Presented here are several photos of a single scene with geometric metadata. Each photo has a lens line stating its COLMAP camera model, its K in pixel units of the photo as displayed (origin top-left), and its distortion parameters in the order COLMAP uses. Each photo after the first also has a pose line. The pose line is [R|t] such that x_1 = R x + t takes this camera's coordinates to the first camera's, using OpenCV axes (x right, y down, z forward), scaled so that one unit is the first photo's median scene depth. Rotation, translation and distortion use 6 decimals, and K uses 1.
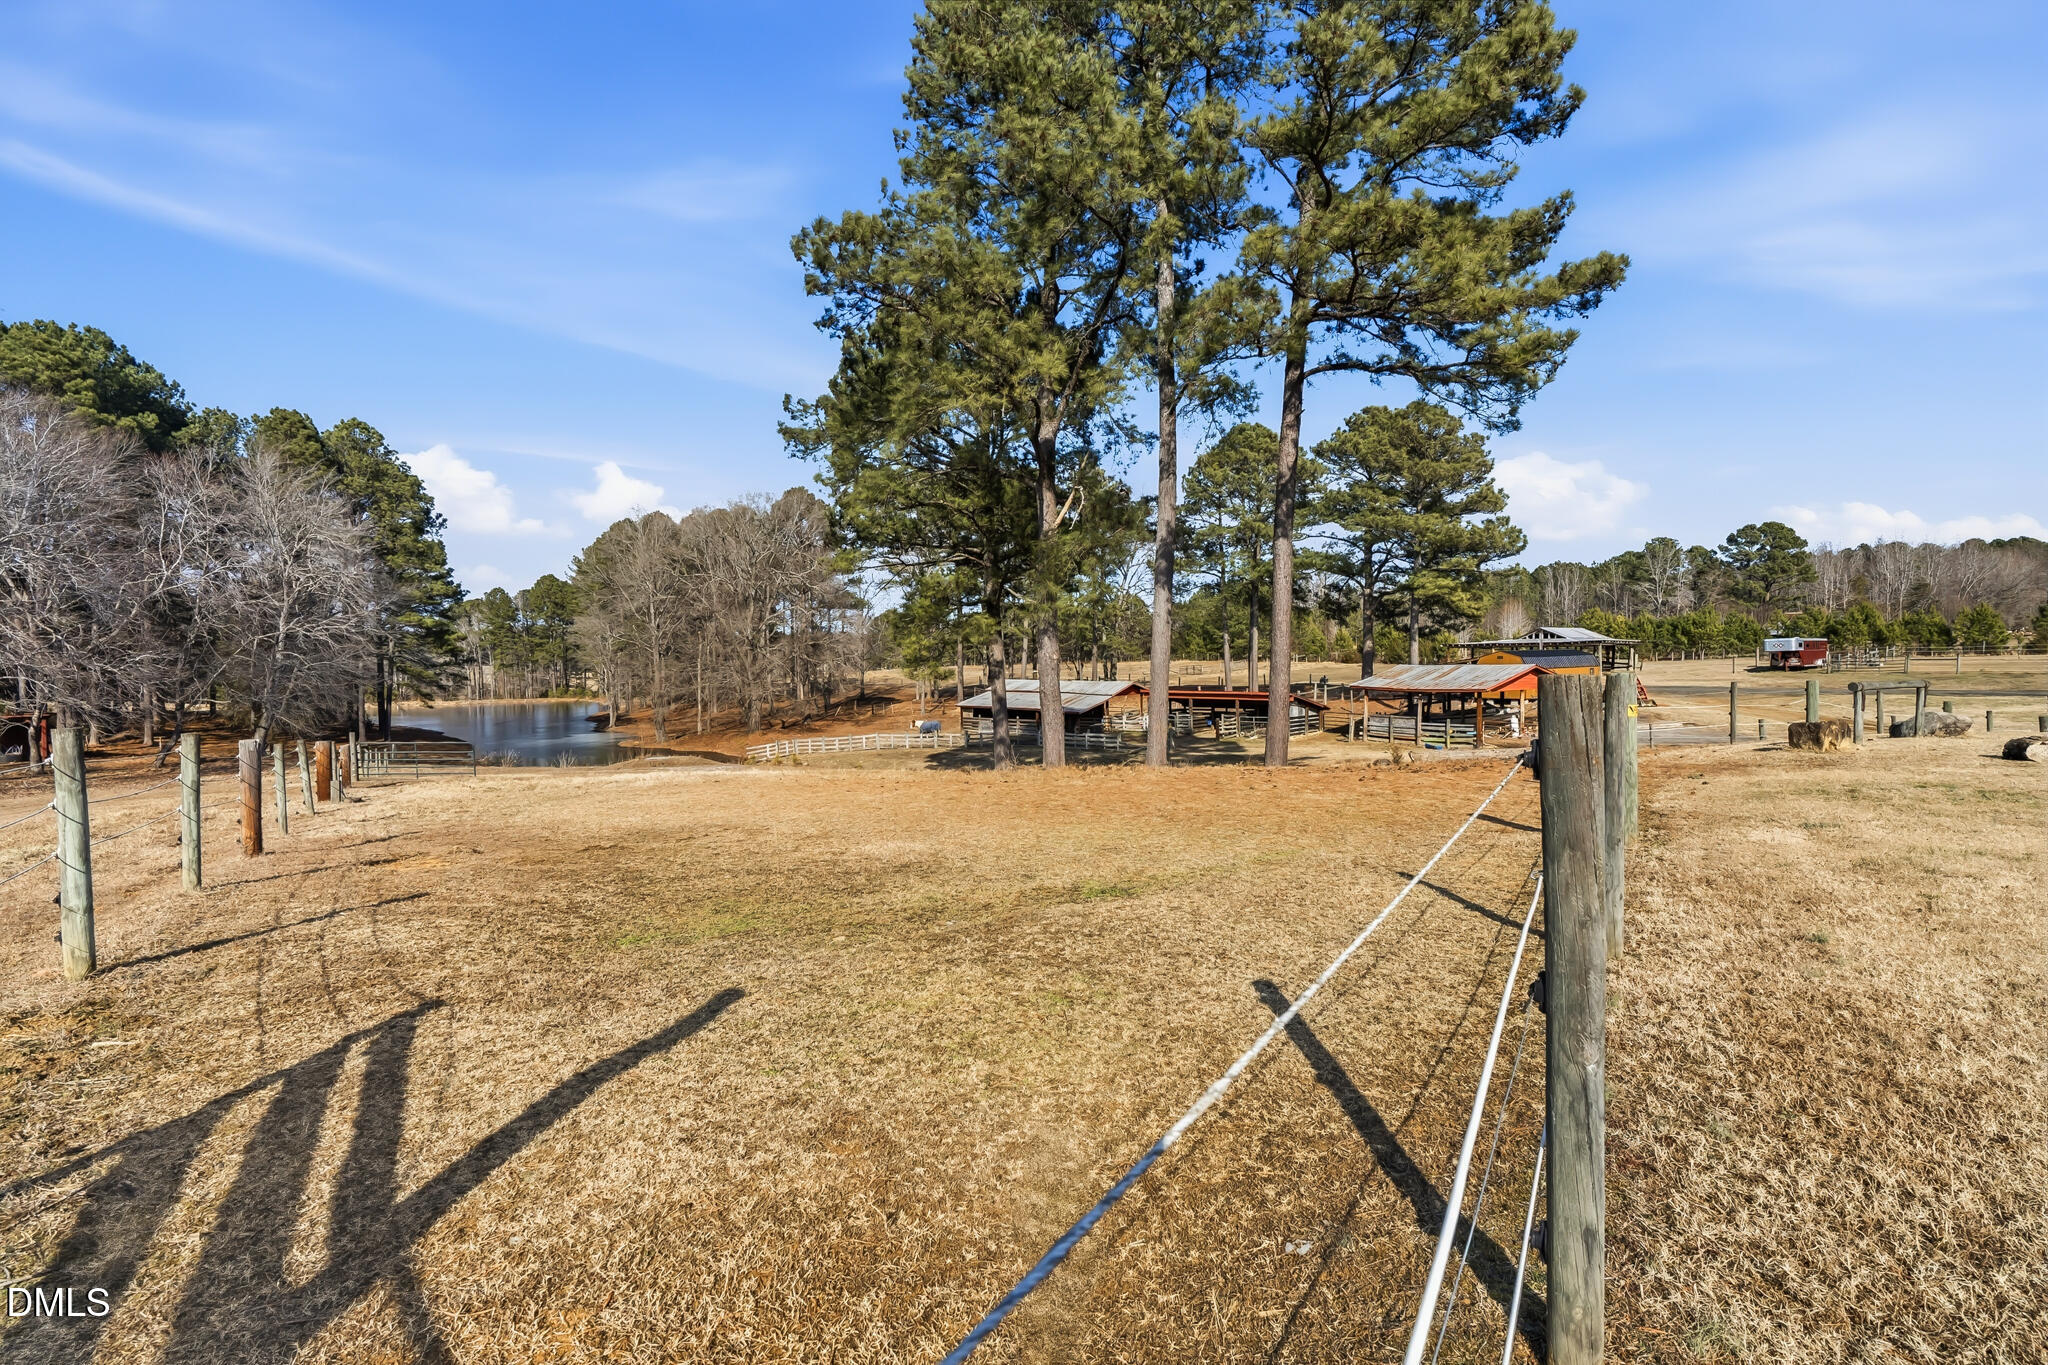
lens RADIAL K [[936.4, 0, 1029.0], [0, 936.4, 683.0], [0, 0, 1]] dist [0.001021, 0.000133]
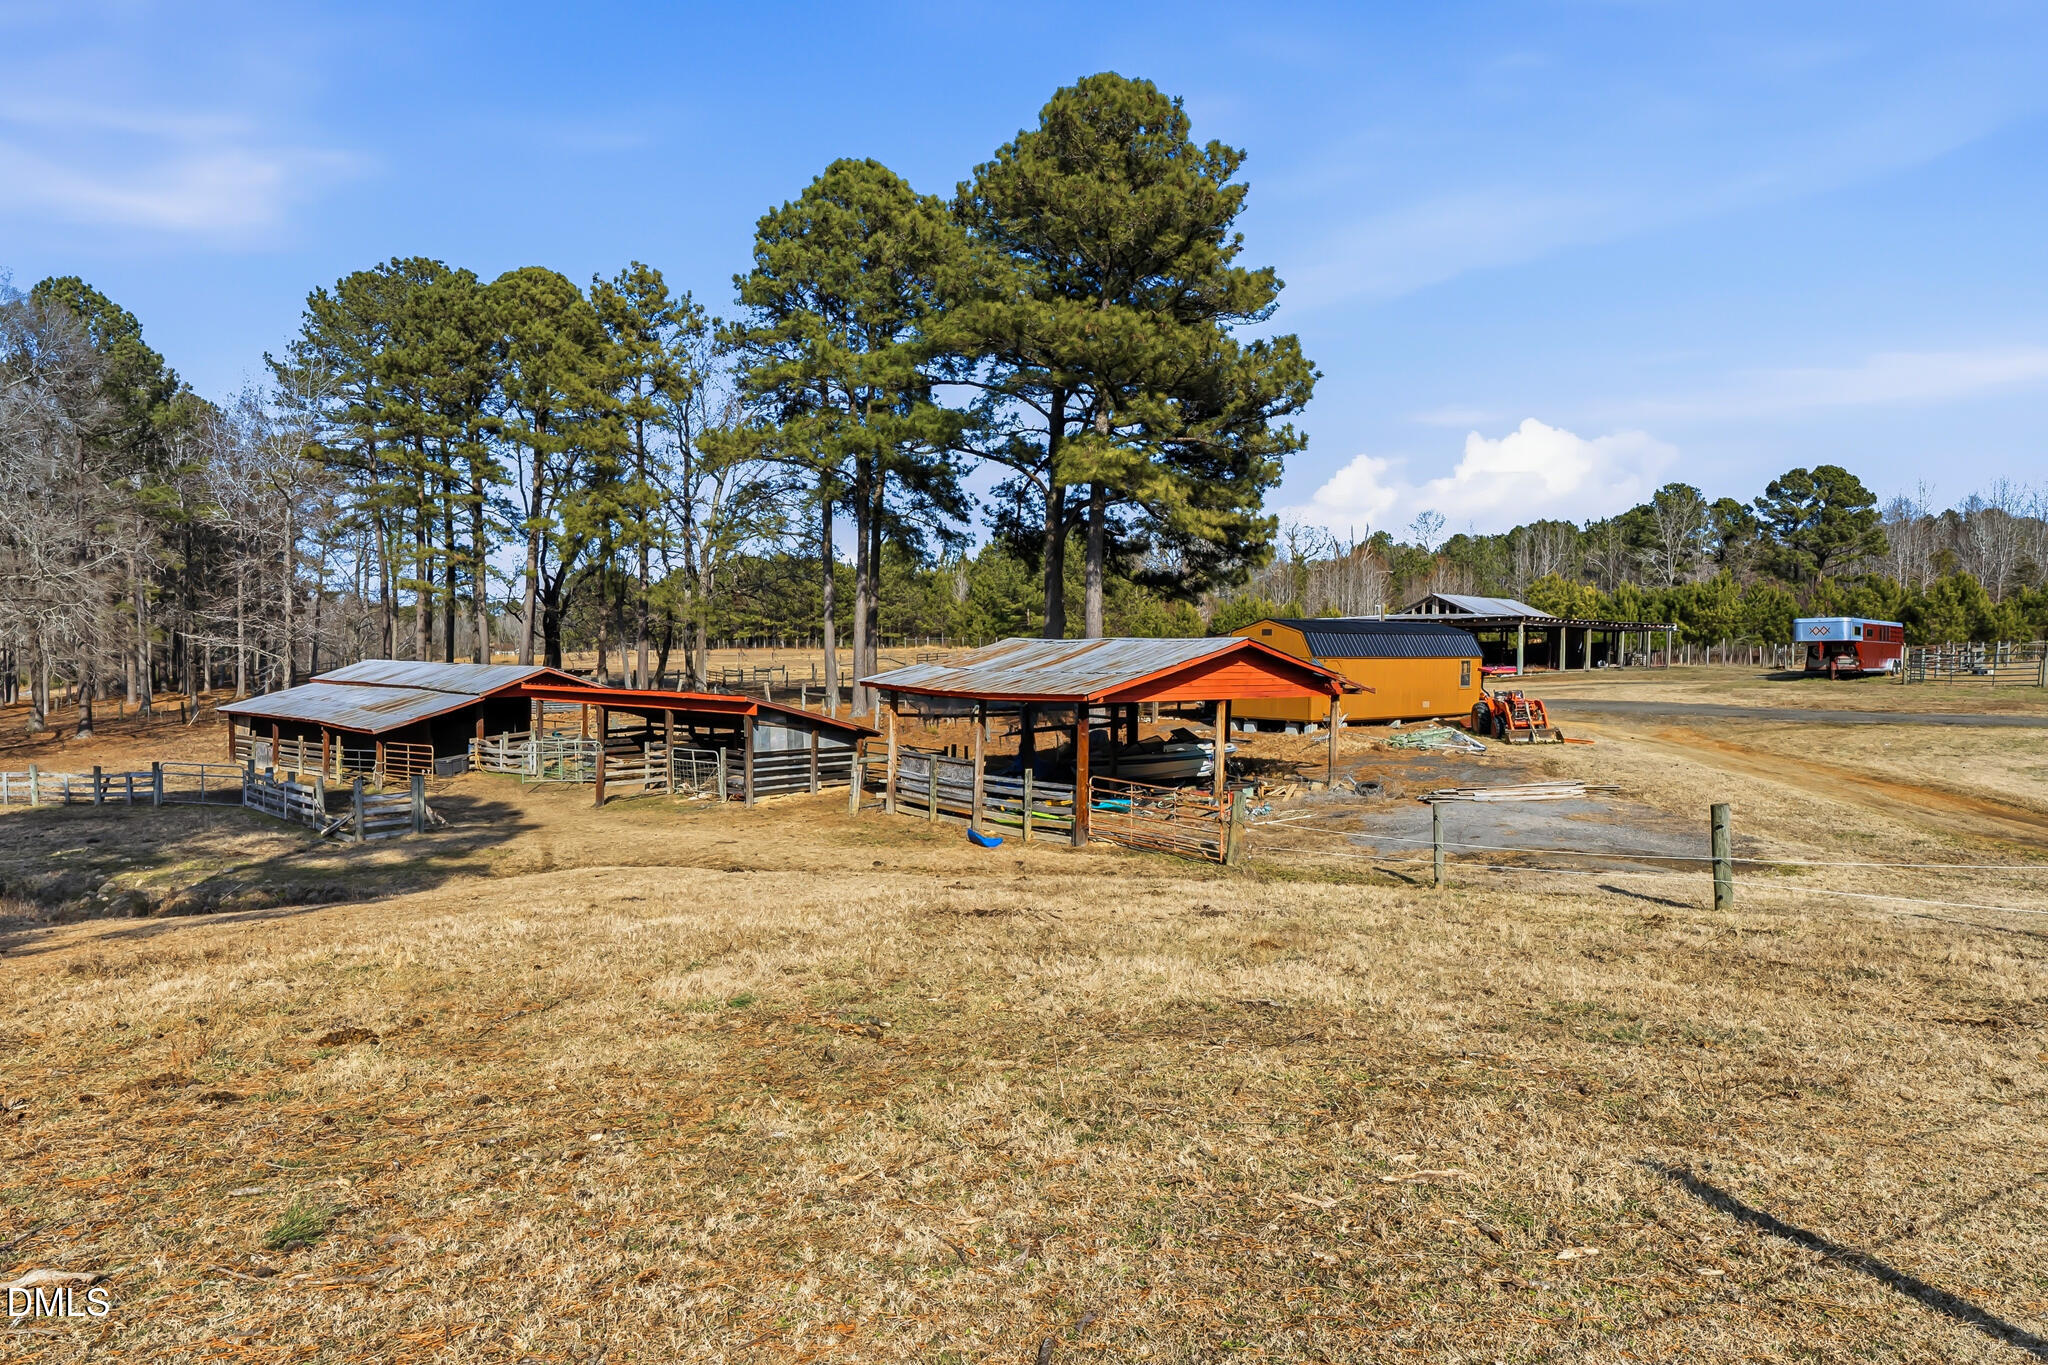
lens RADIAL K [[1287.9, 0, 1019.1], [0, 1287.9, 696.1], [0, 0, 1]] dist [0.001925, 0.000552]
pose [[0.993820, 0.022045, 0.108795, 0.138858], [-0.023065, 0.999701, 0.008124, 0.000946], [-0.108584, -0.010583, 0.994031, 0.165758]]
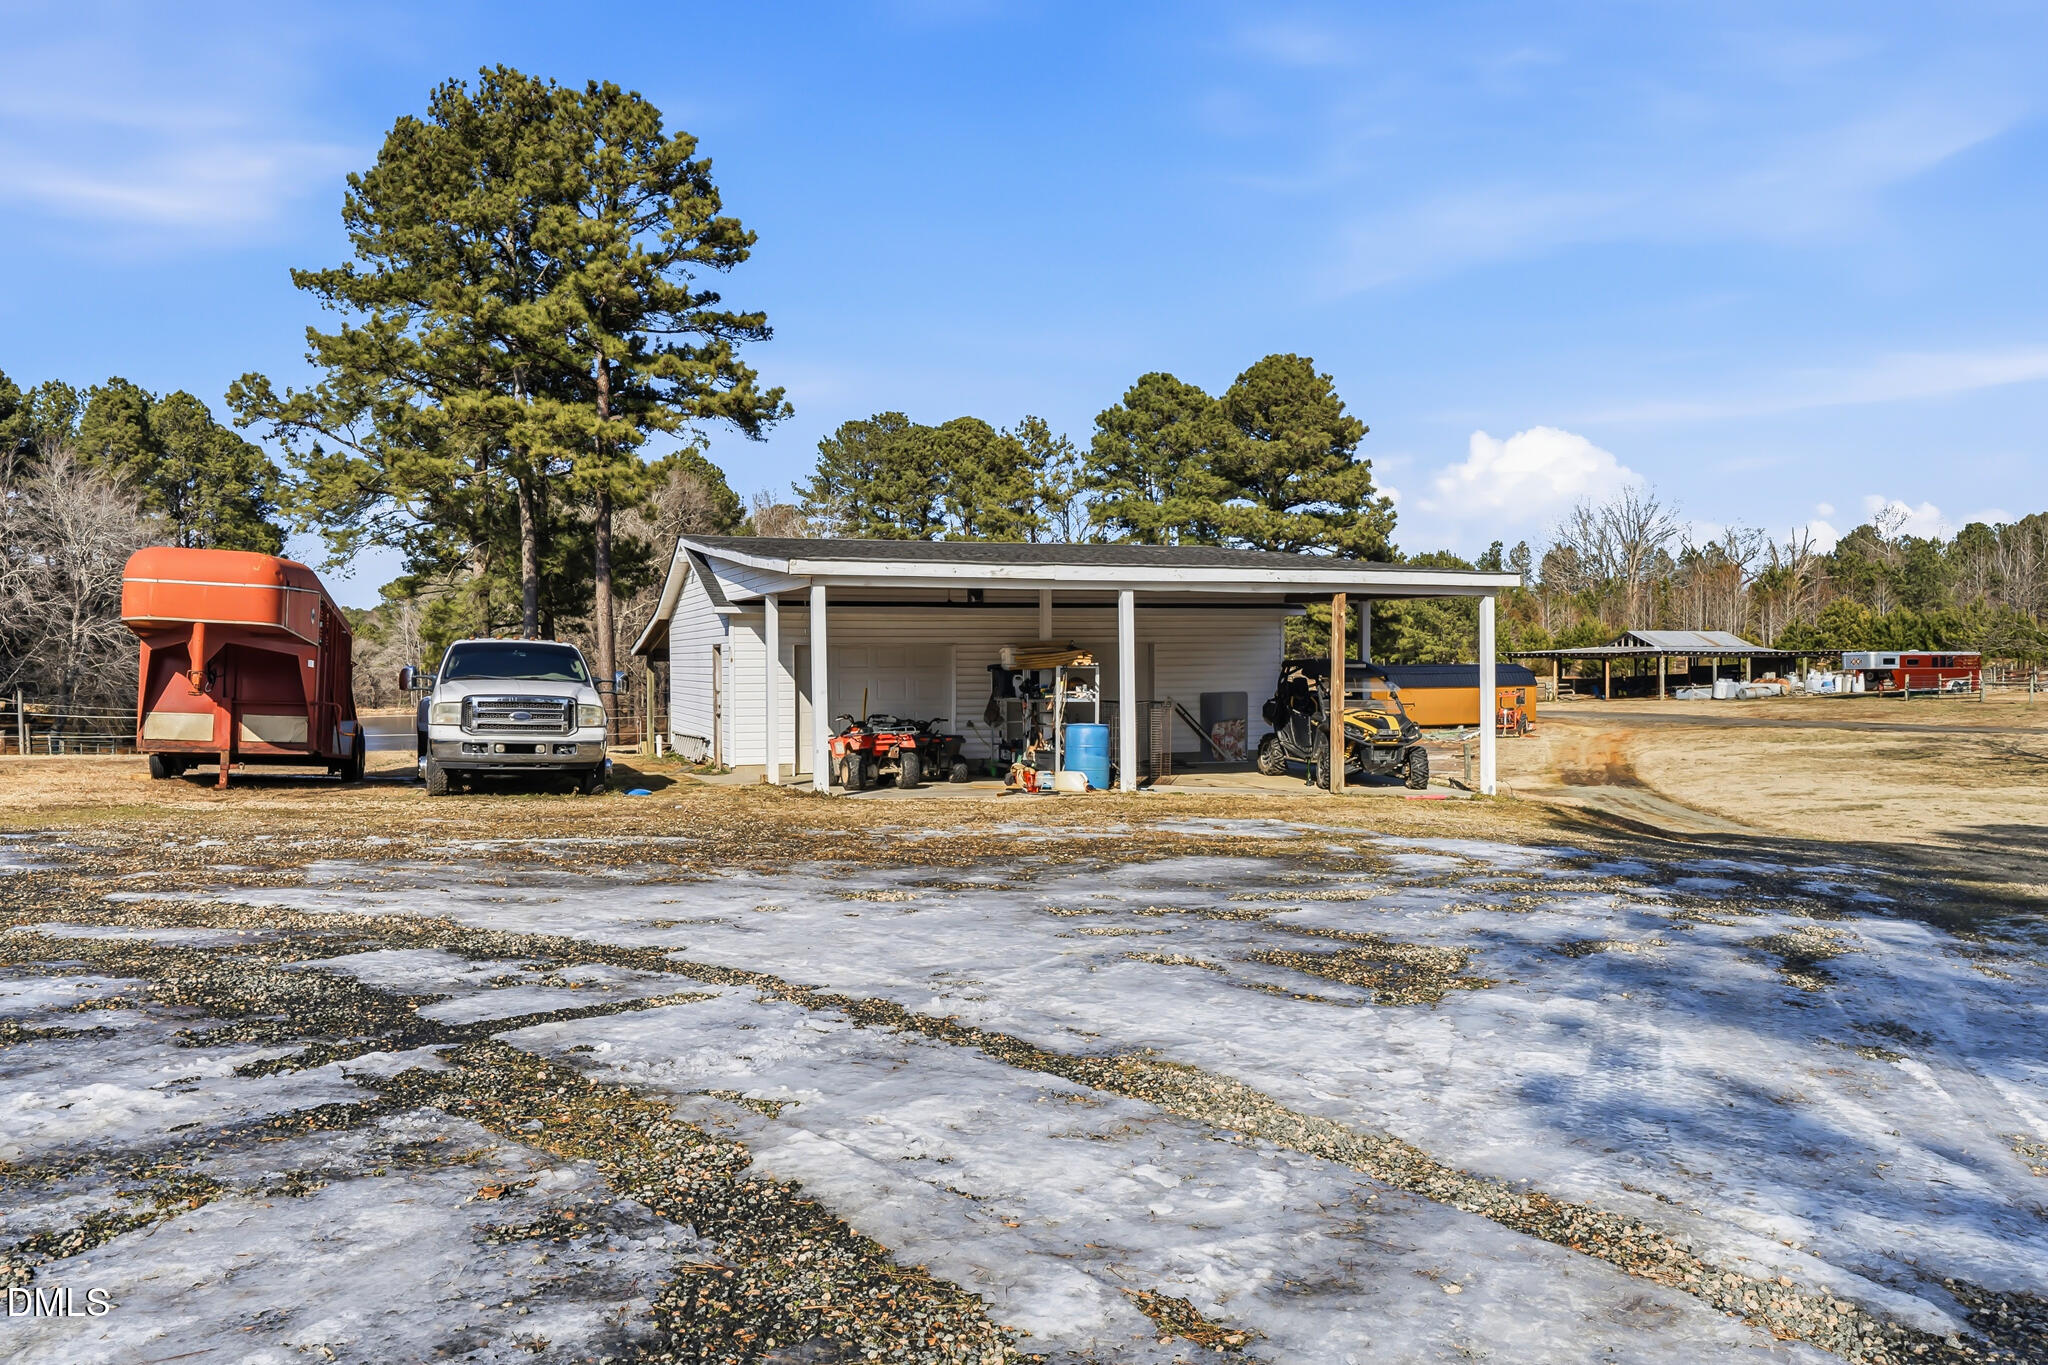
lens RADIAL K [[1548.6, 0, 1016.0], [0, 1548.6, 686.5], [0, 0, 1]] dist [0.002383, 0.001263]
pose [[0.977425, 0.014327, -0.210796, 0.217865], [-0.015767, 0.999862, -0.005153, -0.002392], [0.210694, 0.008361, 0.977516, -0.162196]]
